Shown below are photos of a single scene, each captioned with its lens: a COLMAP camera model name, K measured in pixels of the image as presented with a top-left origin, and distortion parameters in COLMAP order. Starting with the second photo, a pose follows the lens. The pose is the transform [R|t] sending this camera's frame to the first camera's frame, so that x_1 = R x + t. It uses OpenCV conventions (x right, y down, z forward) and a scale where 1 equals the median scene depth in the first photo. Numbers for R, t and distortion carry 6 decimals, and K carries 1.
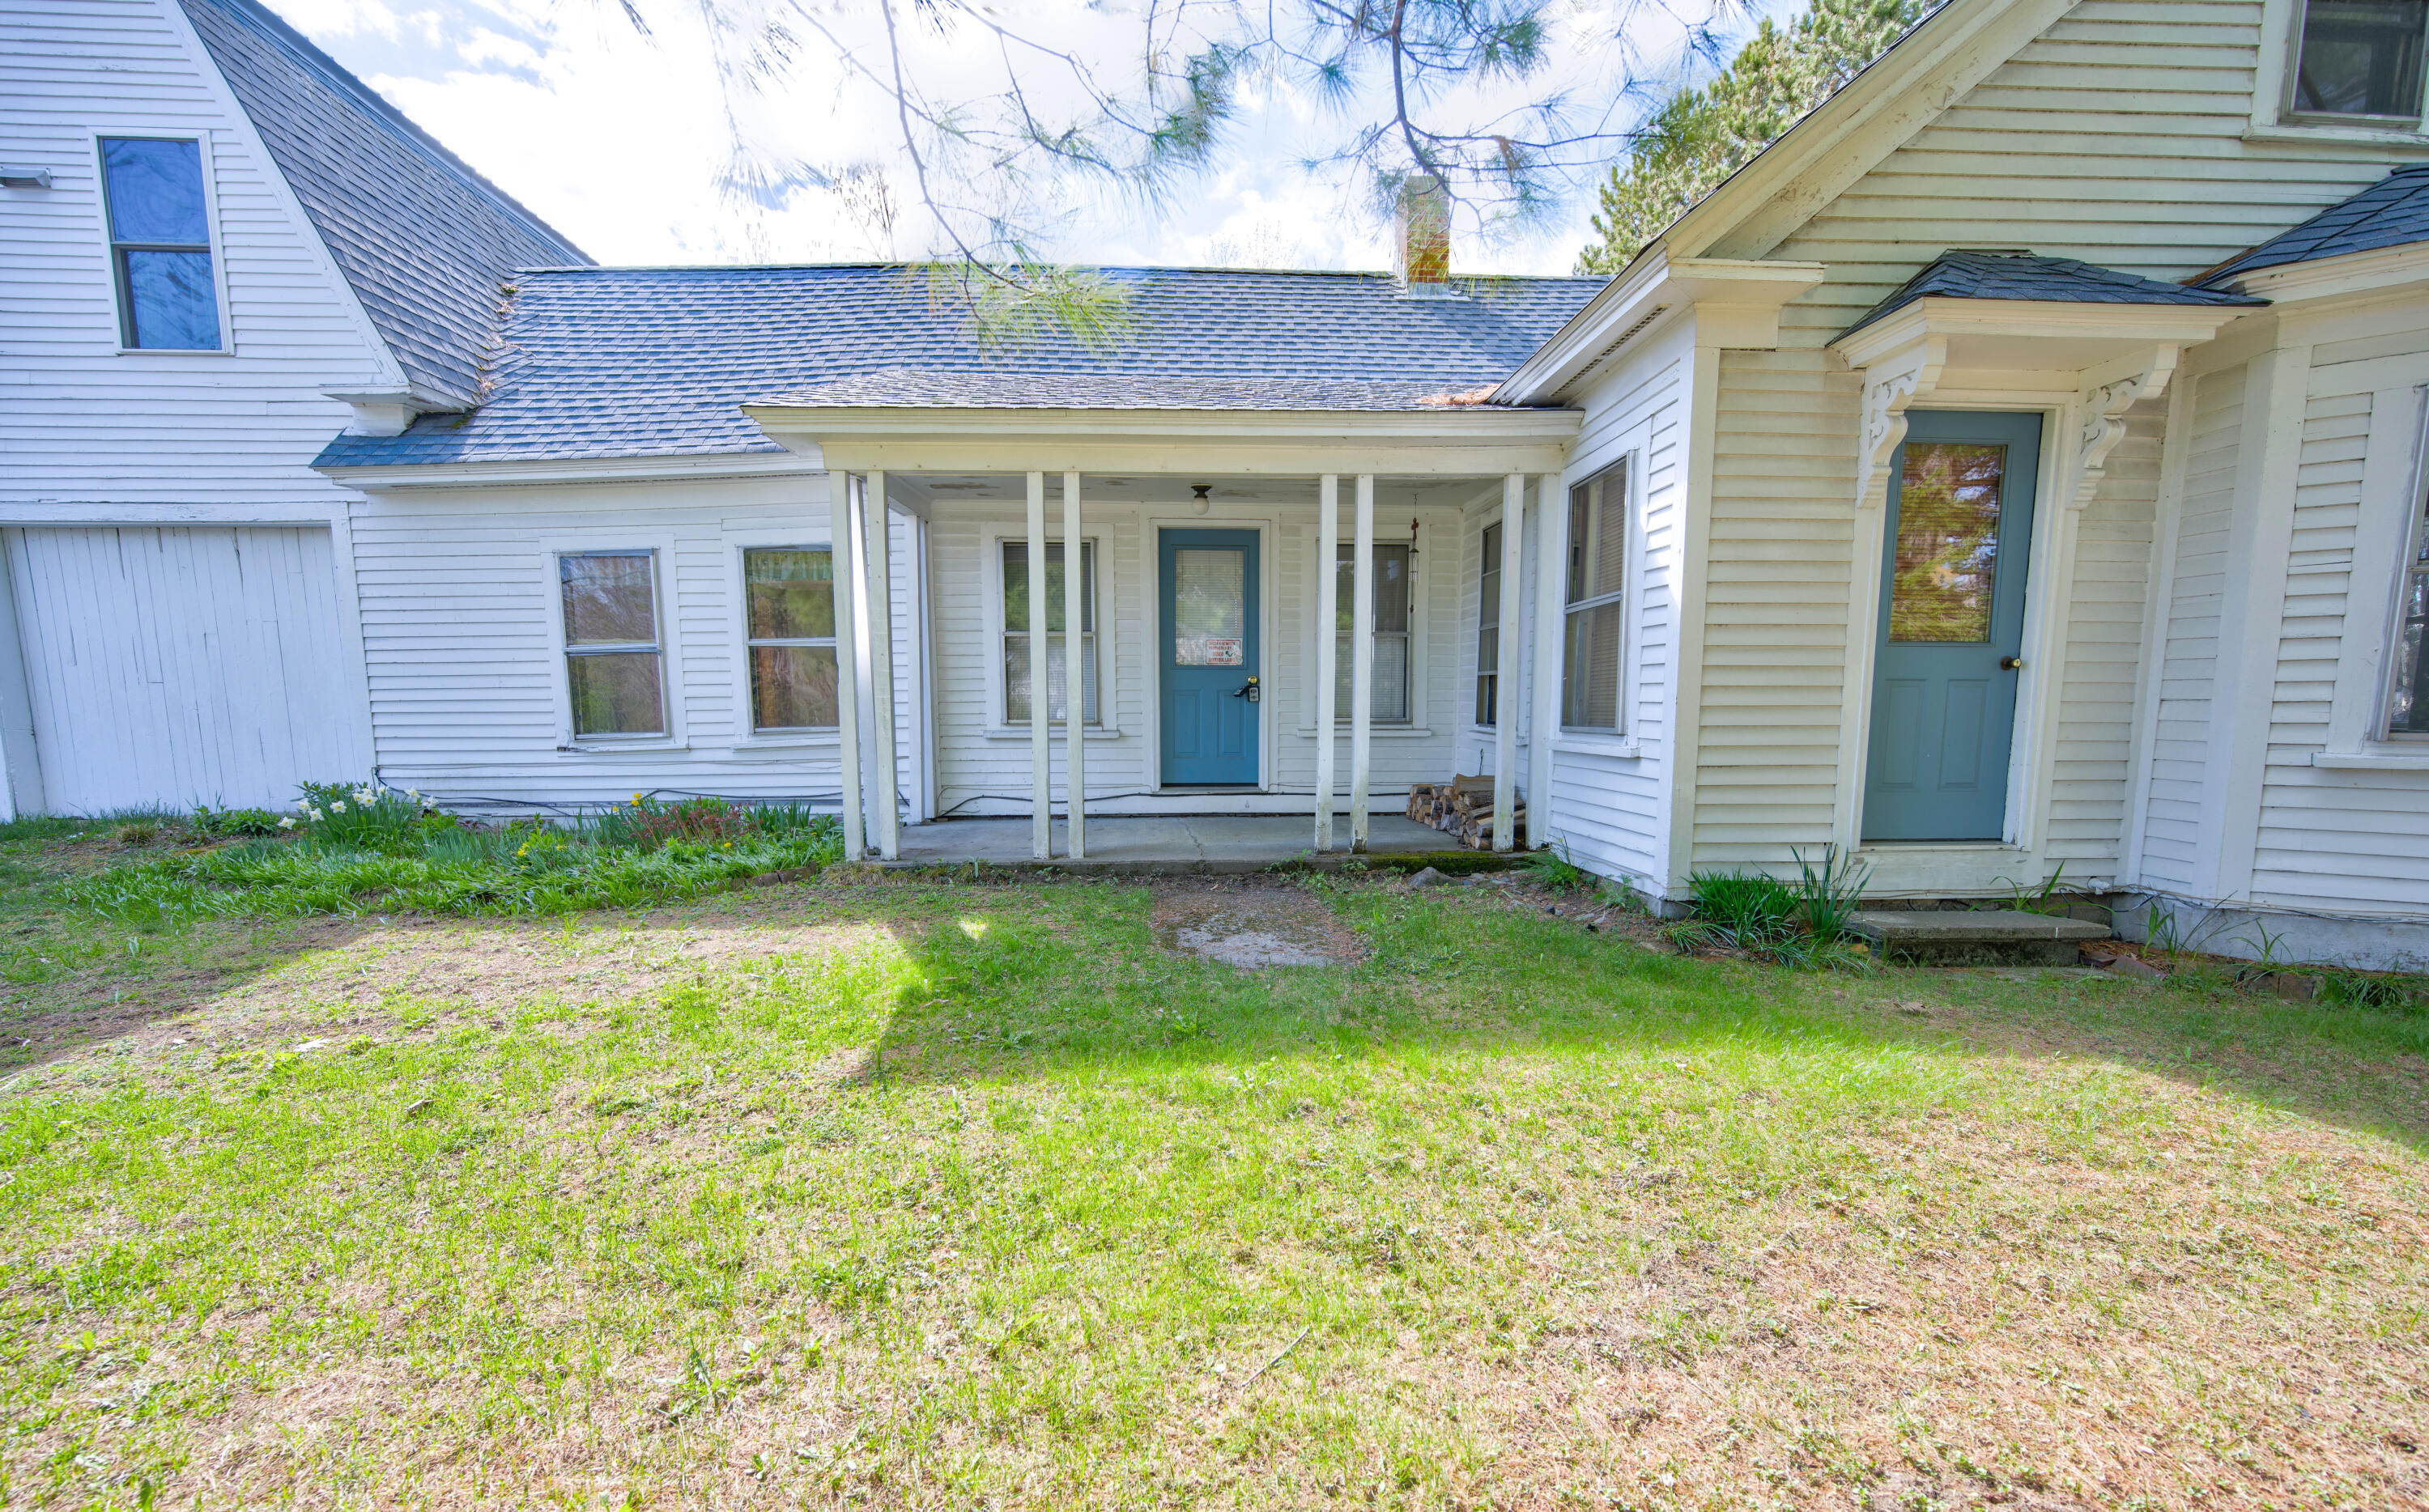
lens RADIAL K [[968.4, 0, 1210.5], [0, 968.4, 813.7], [0, 0, 1]] dist [-0.000487, -0.000122]
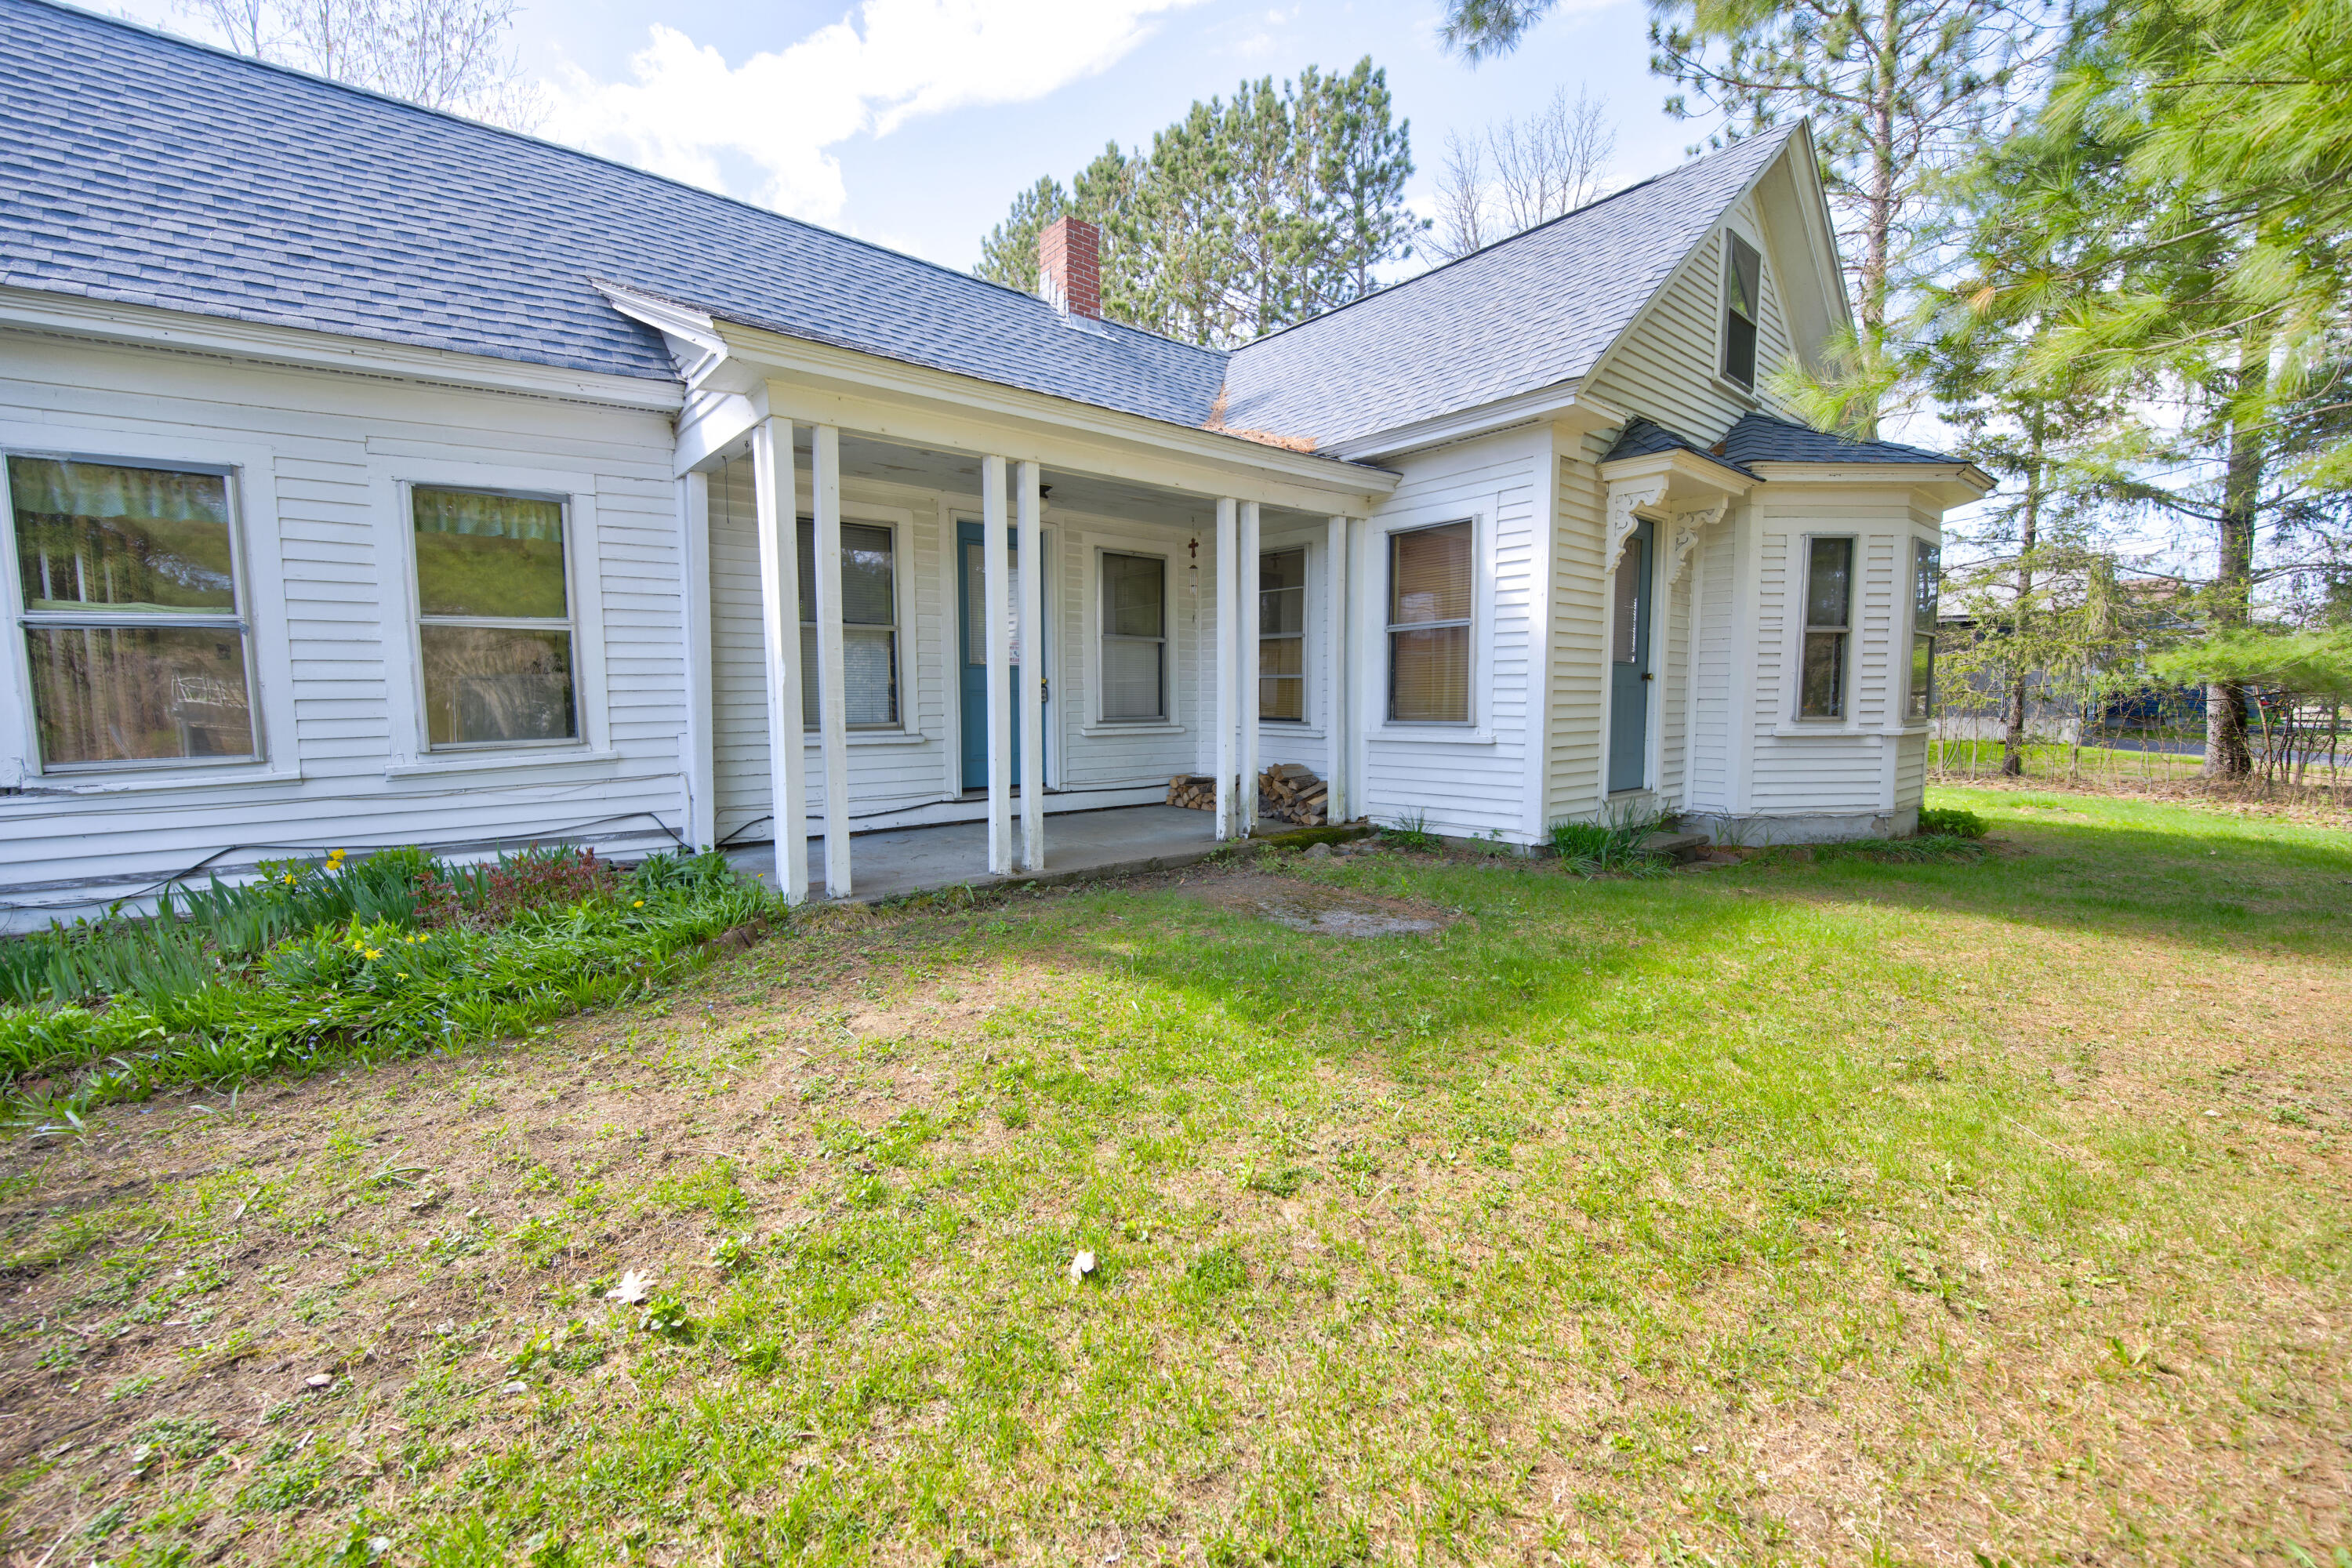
lens RADIAL K [[943.8, 0, 1176.0], [0, 943.8, 784.0], [0, 0, 1]] dist [-0.003104, 0.000010]
pose [[0.796488, -0.056996, 0.601962, -0.753200], [0.072347, 0.997379, -0.001292, -0.034397], [-0.600310, 0.044579, 0.798524, 0.241345]]
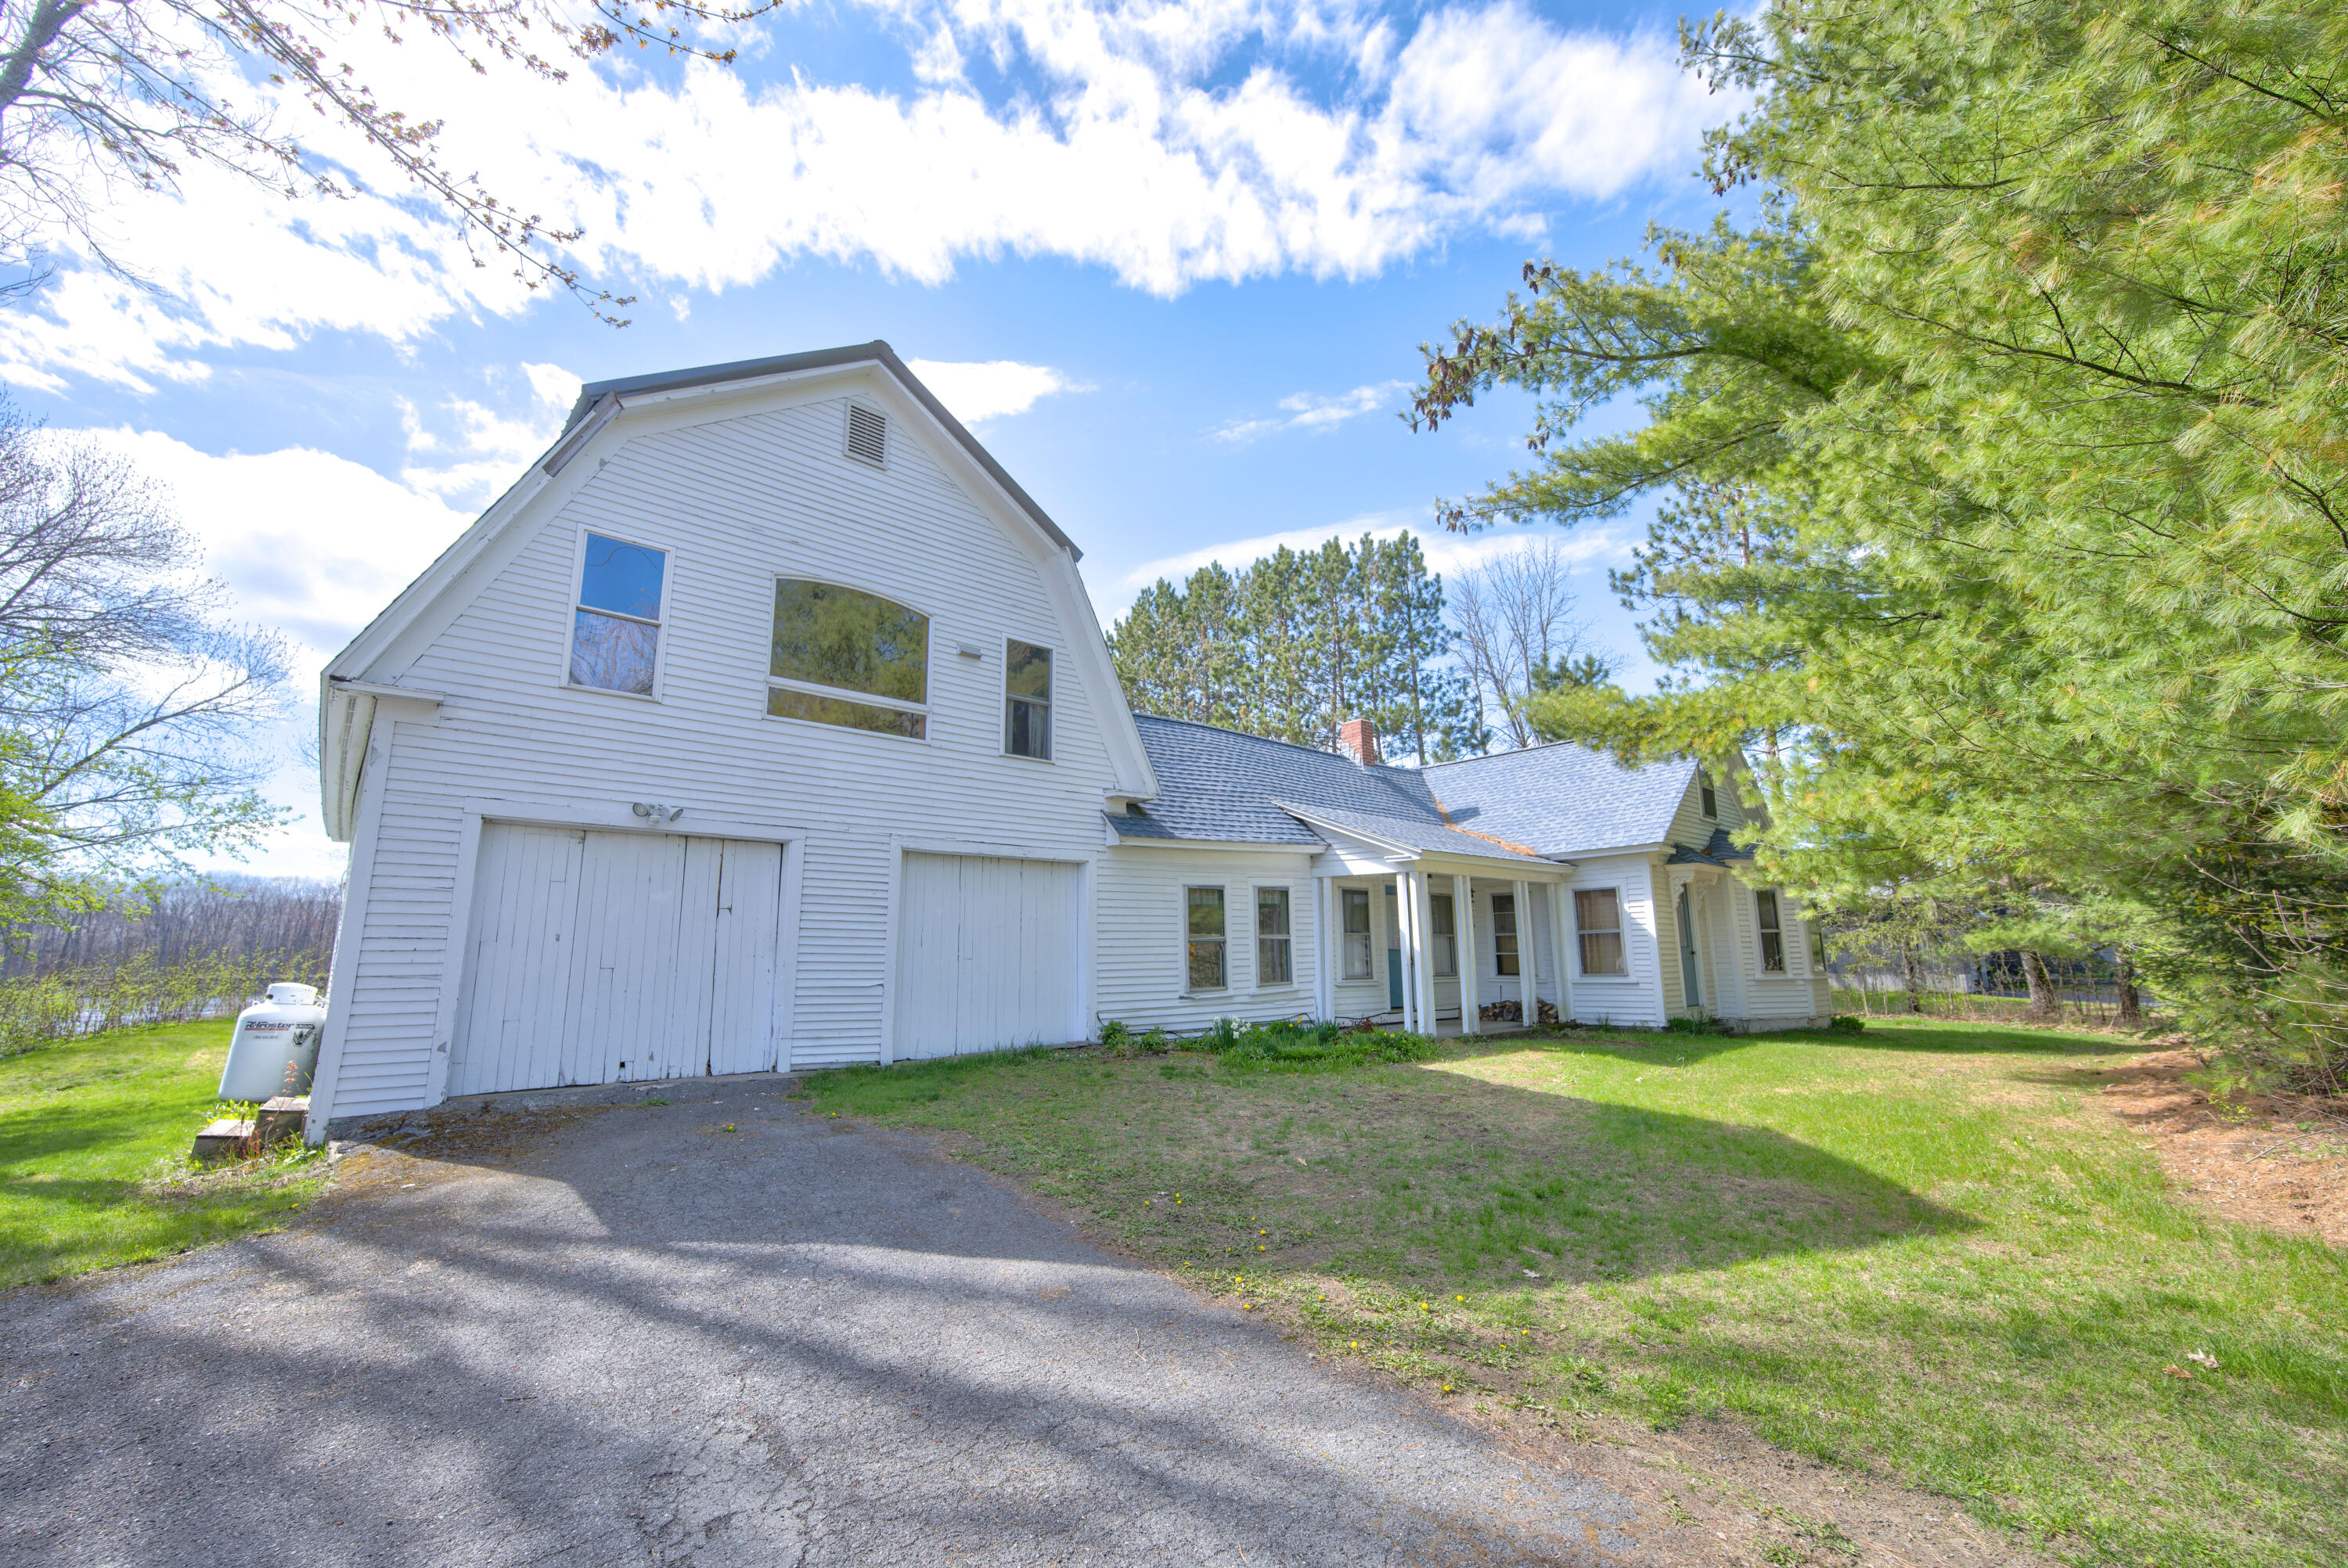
lens RADIAL K [[942.1, 0, 1174.0], [0, 942.1, 784.0], [0, 0, 1]] dist [-0.003104, 0.000010]
pose [[0.778620, 0.111116, 0.617580, -2.887189], [0.080971, 0.958177, -0.274482, 0.043650], [-0.622250, 0.263724, 0.737058, -0.516832]]
